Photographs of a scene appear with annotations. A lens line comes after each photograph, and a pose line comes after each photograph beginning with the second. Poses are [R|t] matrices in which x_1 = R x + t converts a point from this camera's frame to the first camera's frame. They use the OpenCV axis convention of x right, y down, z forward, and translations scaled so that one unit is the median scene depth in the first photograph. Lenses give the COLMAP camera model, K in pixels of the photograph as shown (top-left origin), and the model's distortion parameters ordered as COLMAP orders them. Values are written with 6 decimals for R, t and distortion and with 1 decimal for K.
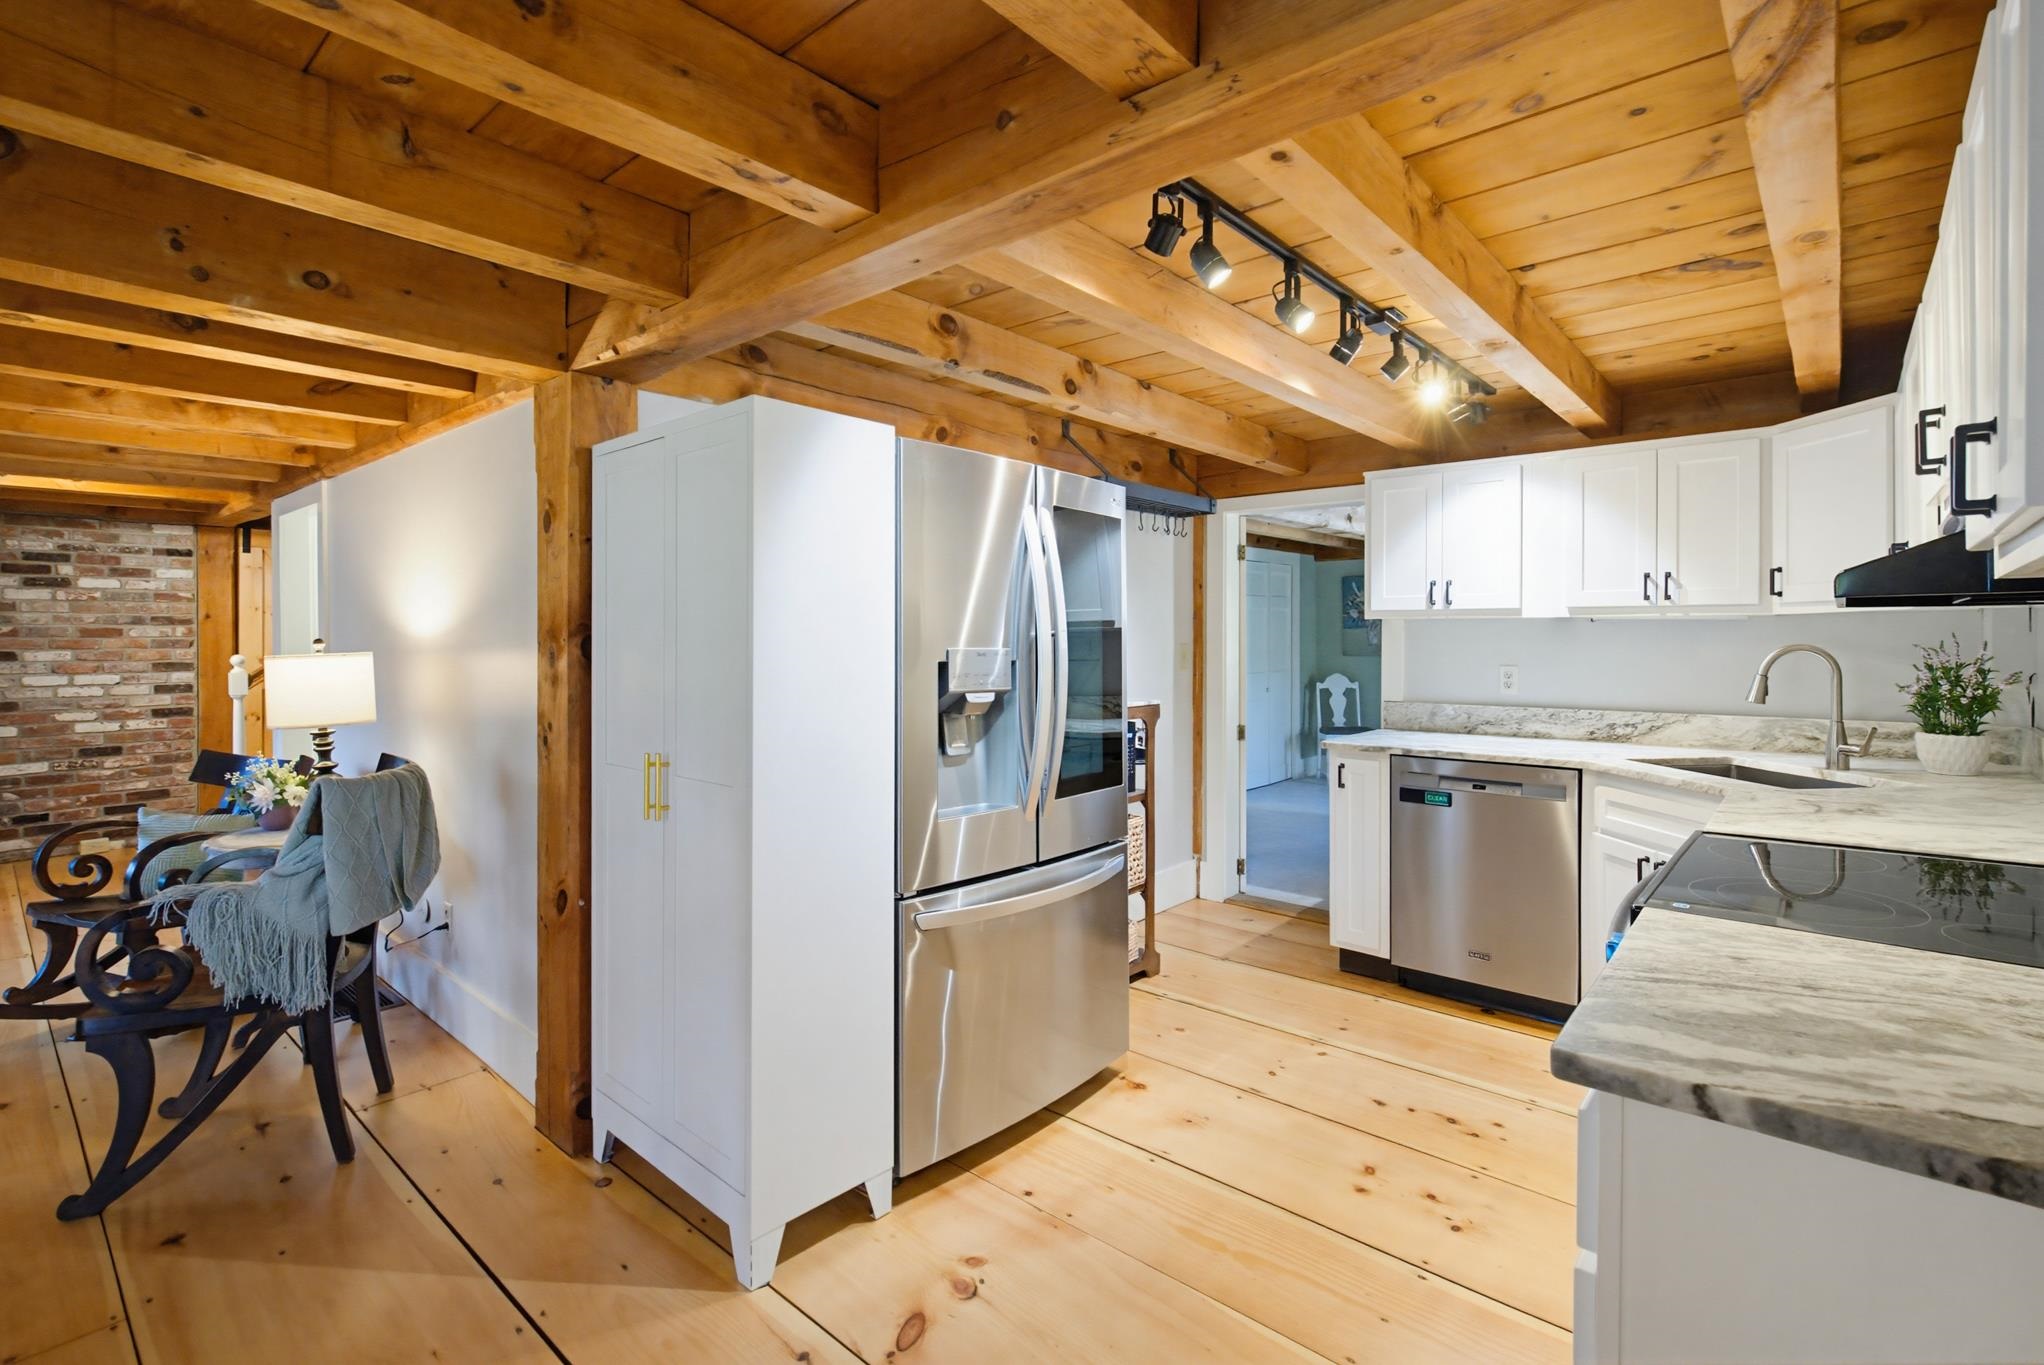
lens RADIAL K [[933.3, 0, 1042.7], [0, 933.3, 637.5], [0, 0, 1]] dist [0.008871, -0.004790]
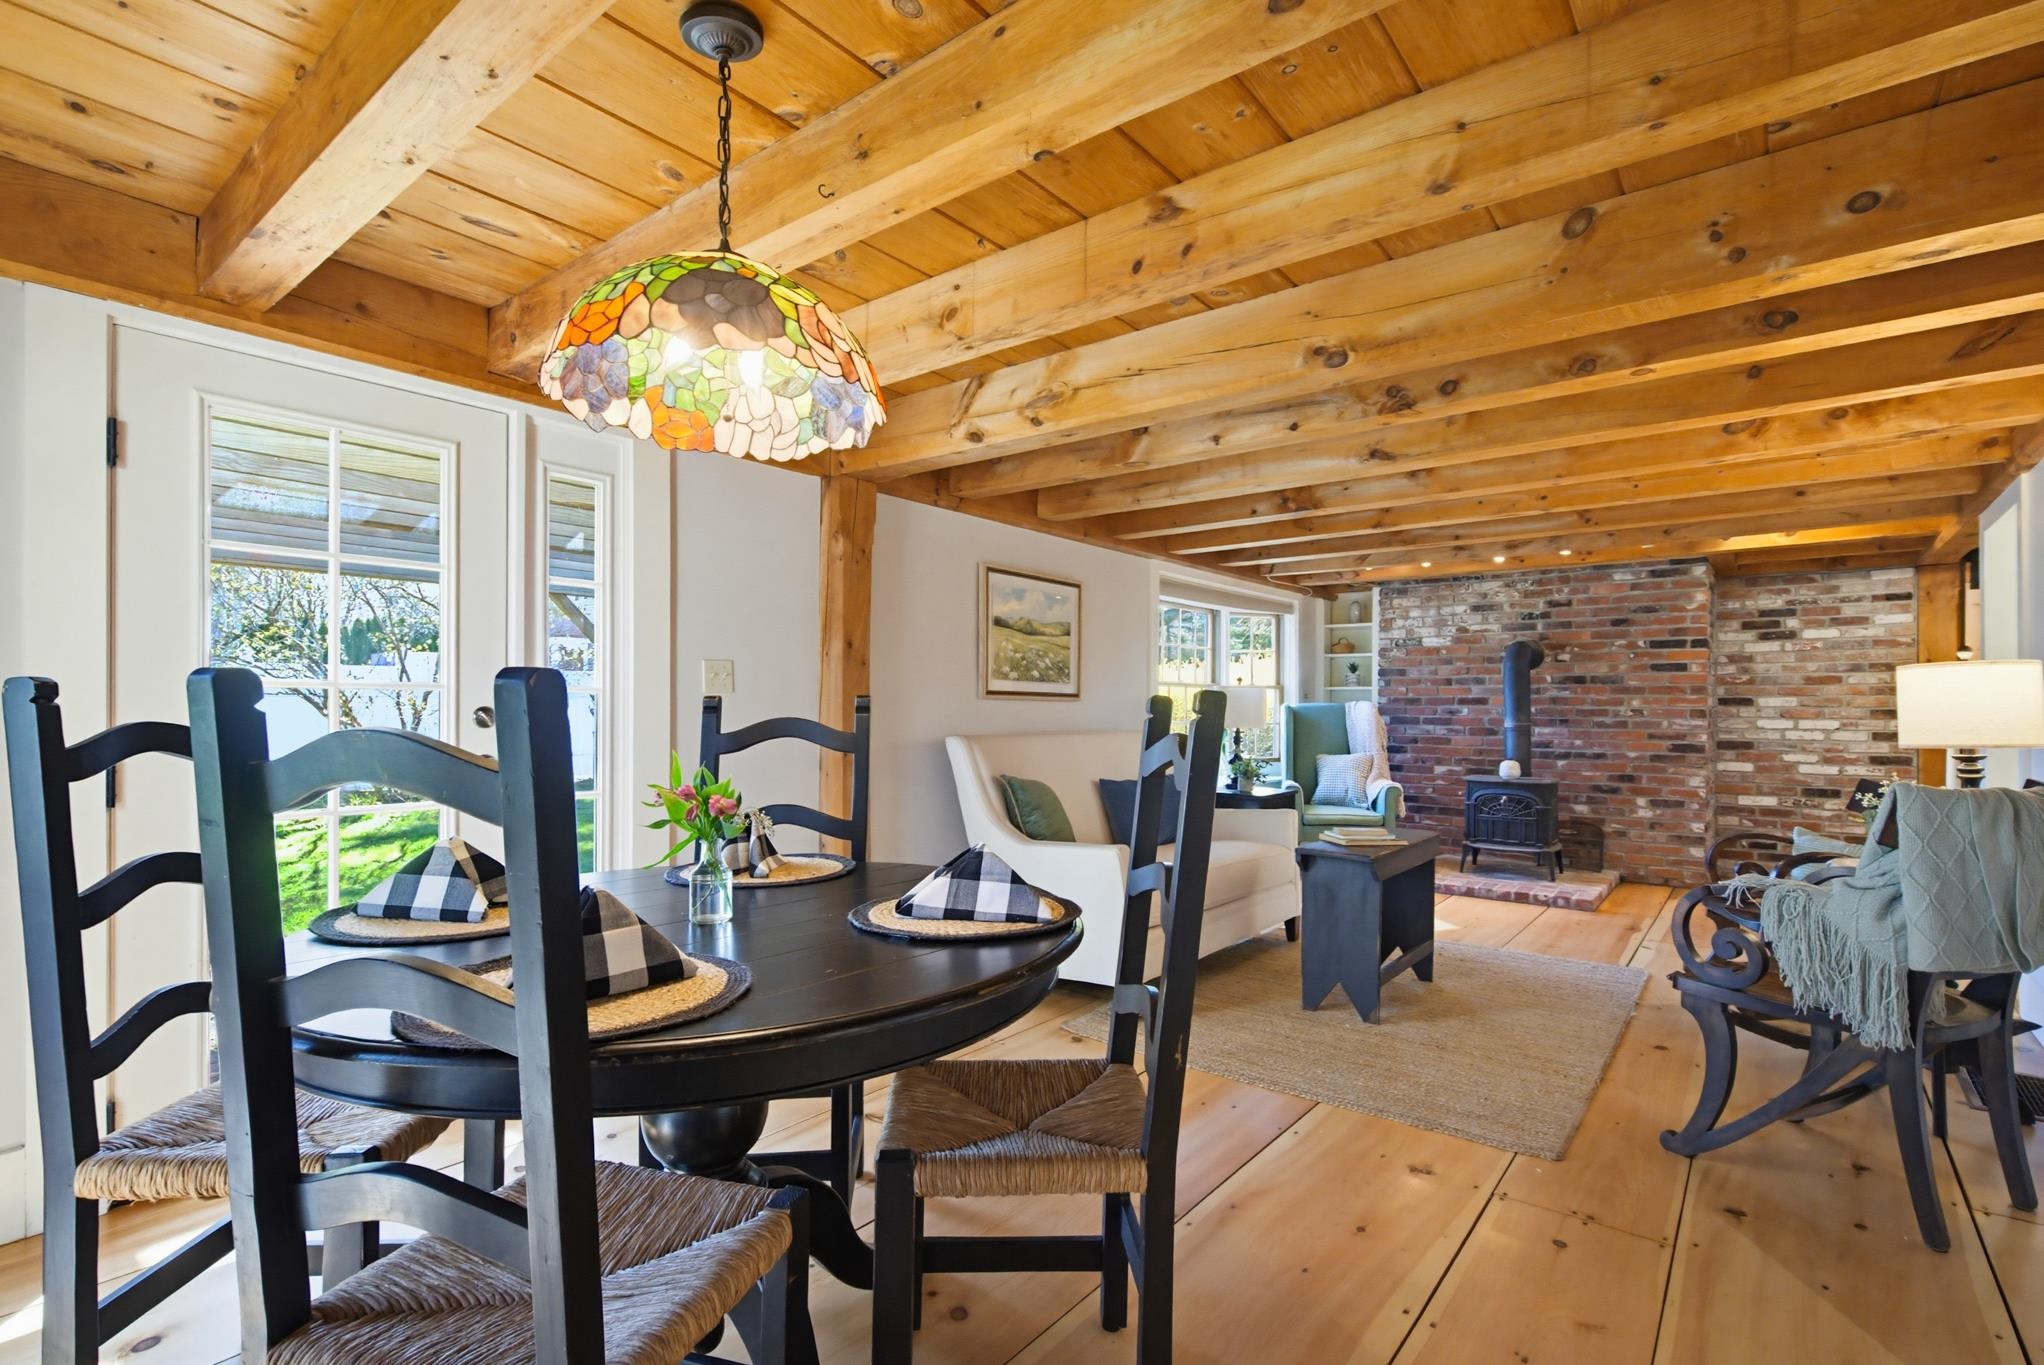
lens RADIAL K [[933.3, 0, 1009.6], [0, 933.3, 709.2], [0, 0, 1]] dist [0.008871, -0.004790]
pose [[0.018877, -0.001117, -0.999821, 0.056159], [-0.007991, 0.999967, -0.001268, 0.064532], [0.999790, 0.008013, 0.018868, 0.118312]]
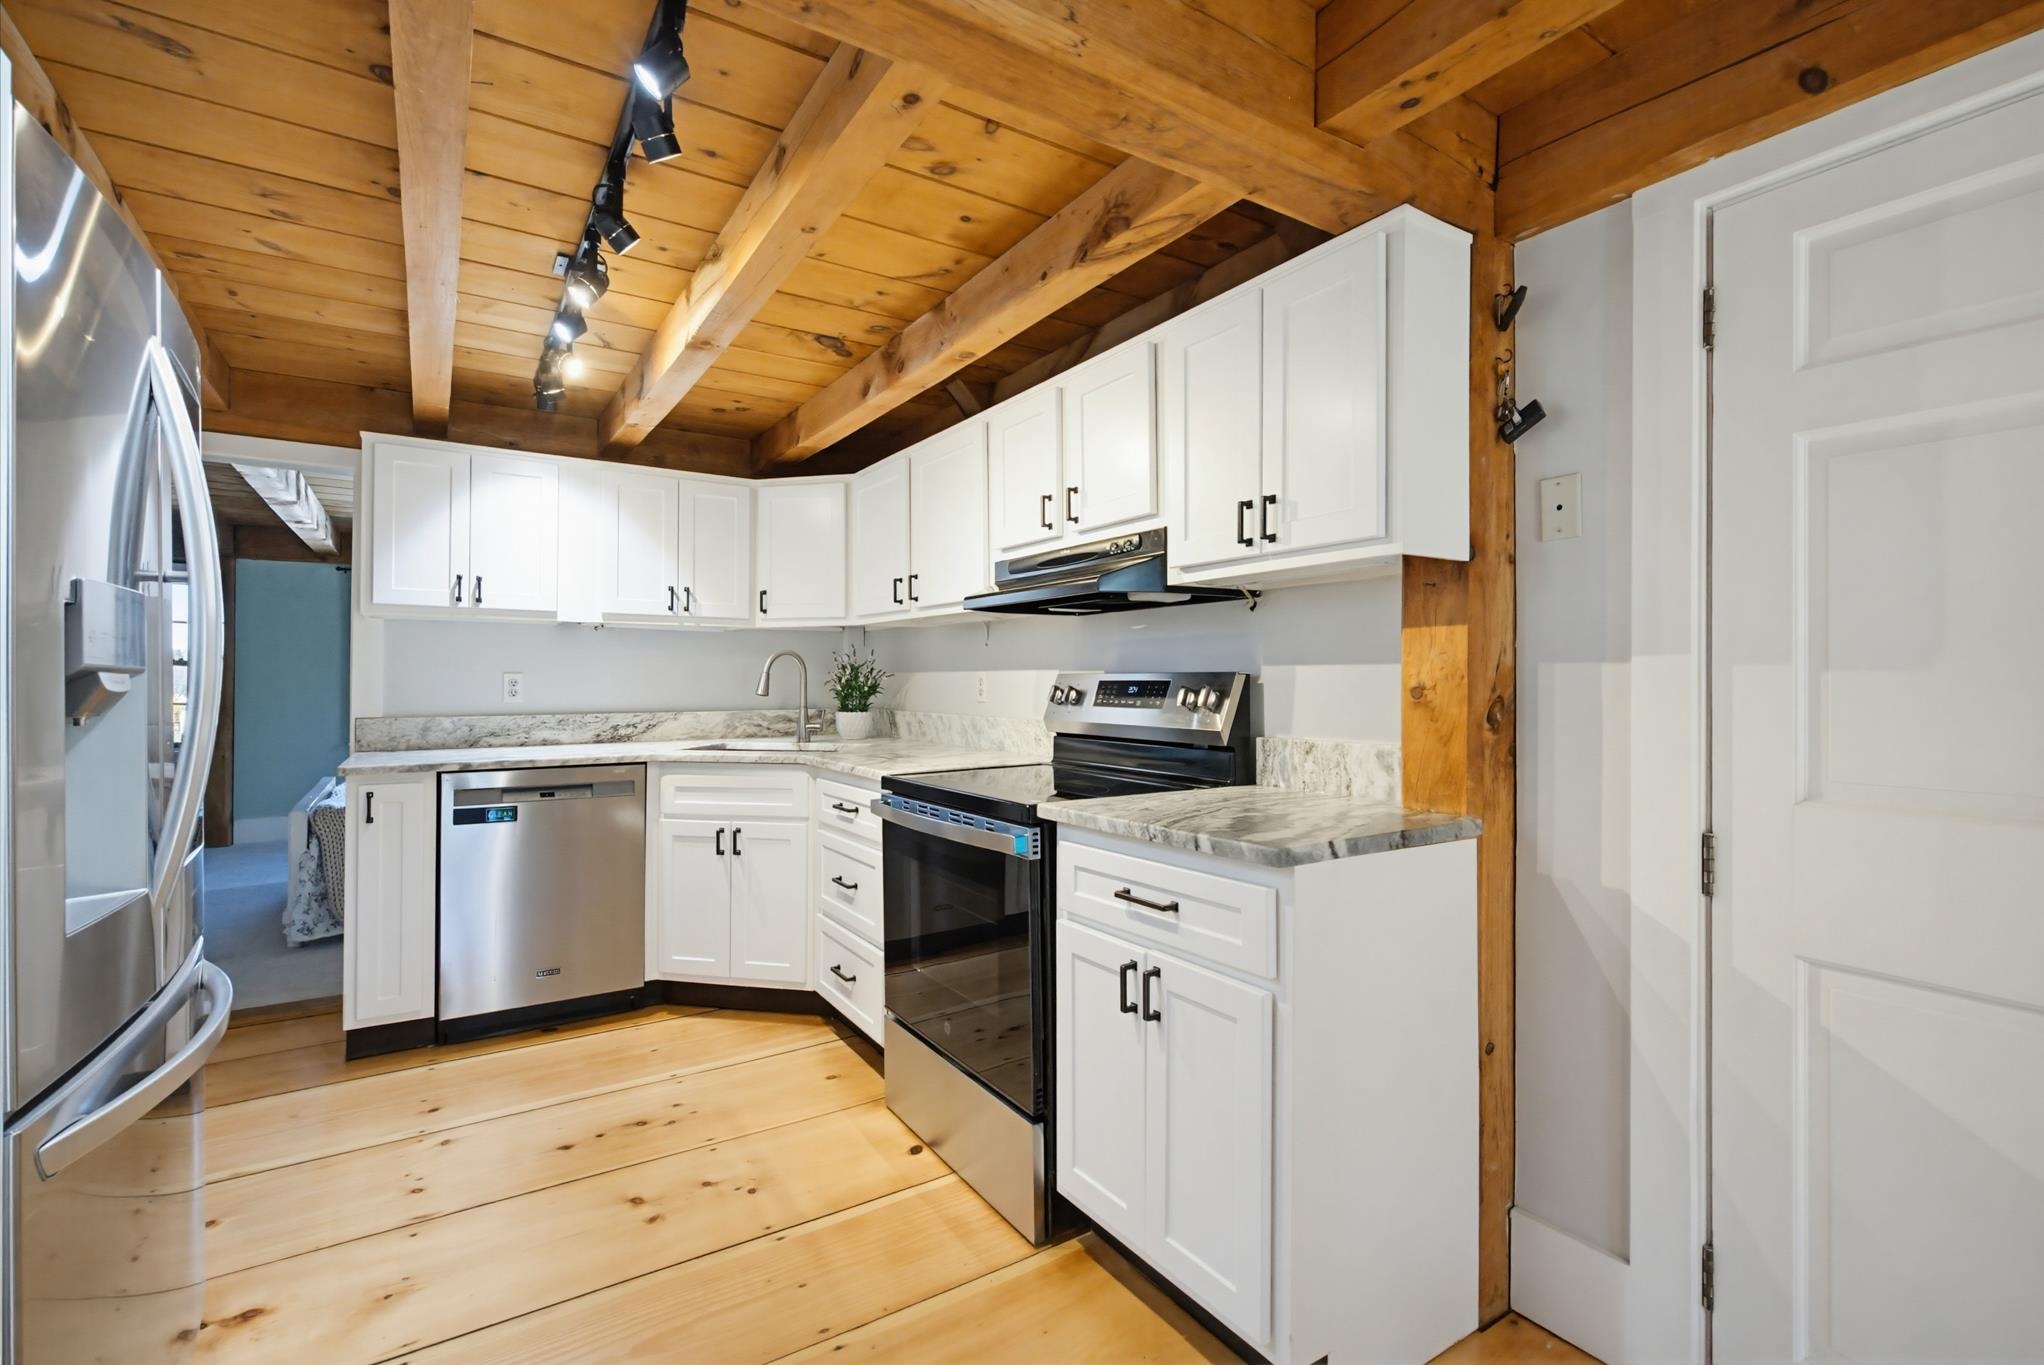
lens RADIAL K [[933.3, 0, 985.6], [0, 933.3, 673.6], [0, 0, 1]] dist [0.008871, -0.004790]
pose [[0.296448, 0.011528, 0.954979, -0.279196], [0.001267, 0.999922, -0.012464, 0.044711], [-0.955048, 0.004905, 0.296411, 0.264560]]
